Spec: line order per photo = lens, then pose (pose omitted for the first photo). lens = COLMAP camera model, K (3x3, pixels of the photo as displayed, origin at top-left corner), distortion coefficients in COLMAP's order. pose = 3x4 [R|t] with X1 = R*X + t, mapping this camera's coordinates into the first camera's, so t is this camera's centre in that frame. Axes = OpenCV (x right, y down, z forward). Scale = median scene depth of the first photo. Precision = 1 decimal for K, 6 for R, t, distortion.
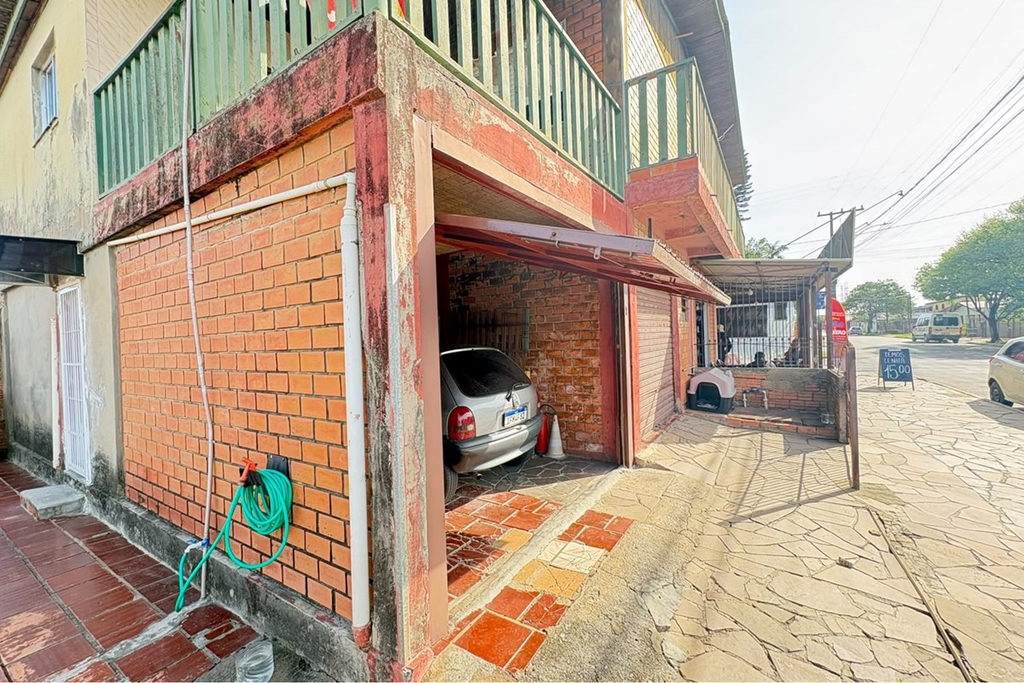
lens RADIAL K [[409.6, 0, 513.1], [0, 409.6, 341.3], [0, 0, 1]] dist [0.000367, -0.000111]
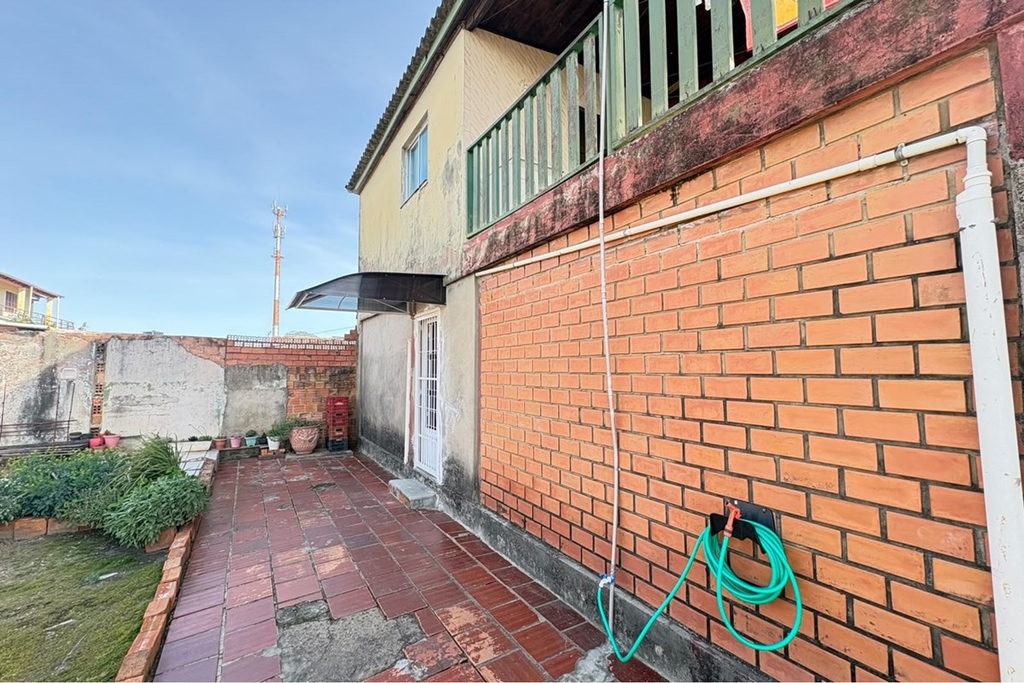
lens RADIAL K [[409.6, 0, 514.6], [0, 409.6, 342.8], [0, 0, 1]] dist [0.000367, -0.000111]
pose [[0.905298, 0.007676, -0.424708, -0.415718], [-0.035531, 0.997701, -0.057704, 0.014713], [0.423289, 0.067330, 0.903489, 0.025514]]
